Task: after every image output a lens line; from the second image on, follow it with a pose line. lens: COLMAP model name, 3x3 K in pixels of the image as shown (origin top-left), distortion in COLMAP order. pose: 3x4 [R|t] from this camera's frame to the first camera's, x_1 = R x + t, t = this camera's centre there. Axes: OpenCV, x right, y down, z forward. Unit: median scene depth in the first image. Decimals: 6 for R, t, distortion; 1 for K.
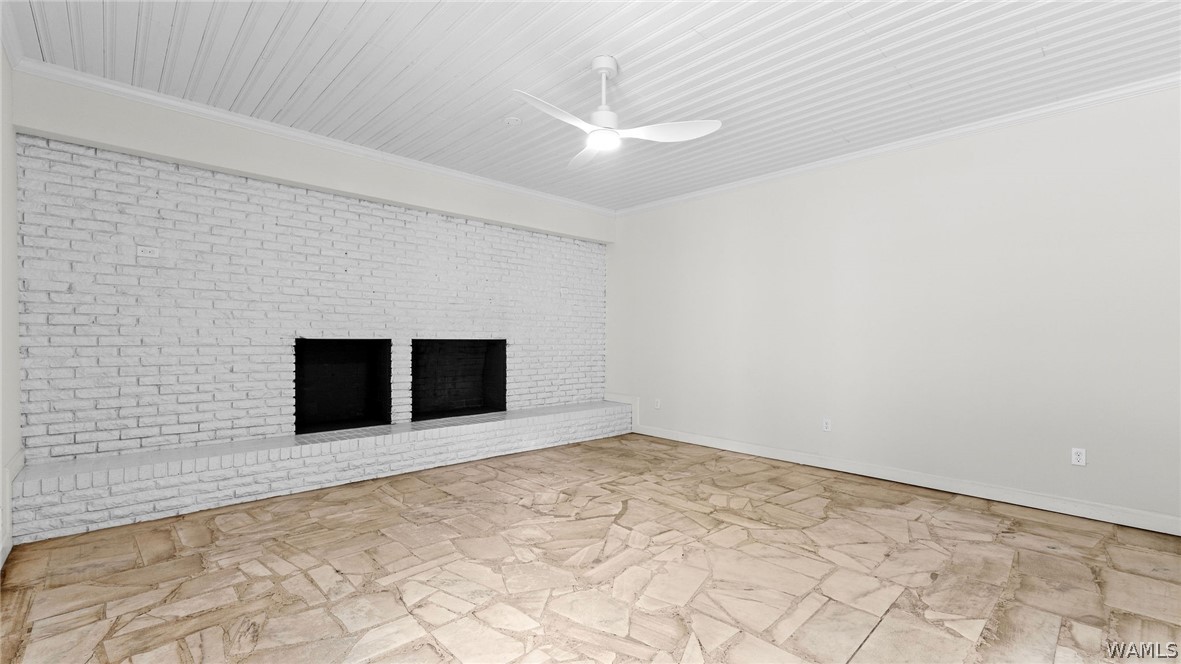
lens RADIAL K [[493.5, 0, 589.1], [0, 493.5, 334.9], [0, 0, 1]] dist [0.001762, 0.000190]
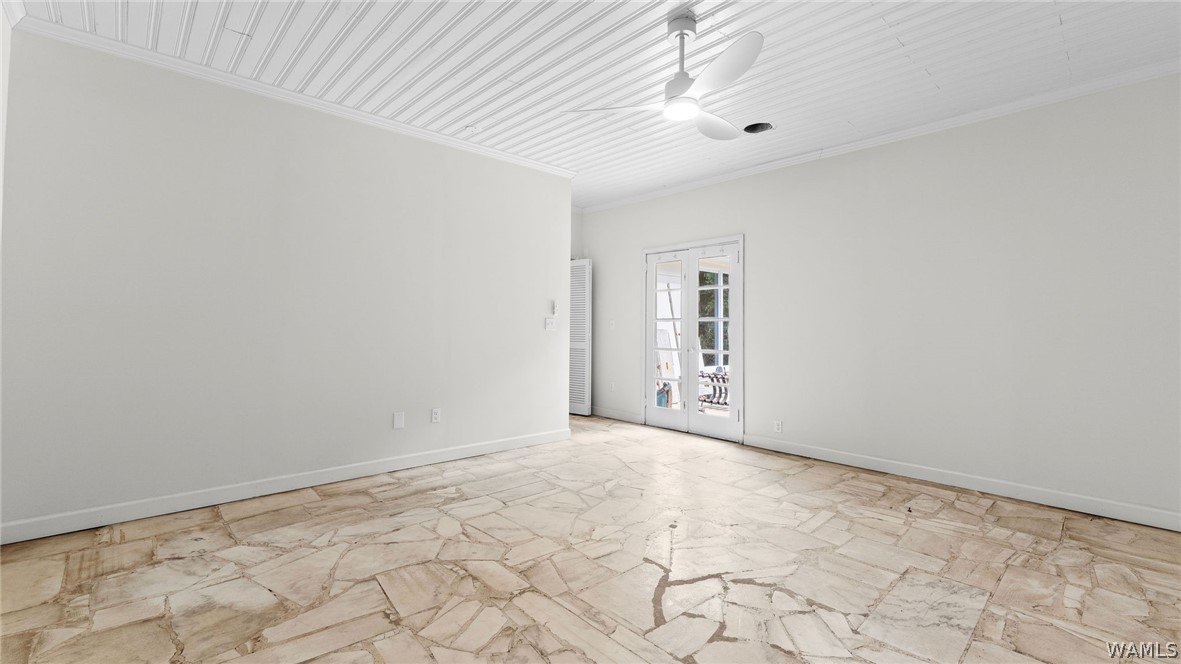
lens RADIAL K [[493.5, 0, 589.1], [0, 493.5, 334.9], [0, 0, 1]] dist [0.001762, 0.000190]
pose [[-0.999817, -0.019040, 0.002021, 0.186863], [-0.019016, 0.999757, 0.011106, 0.015458], [-0.002232, 0.011065, -0.999936, 1.860467]]
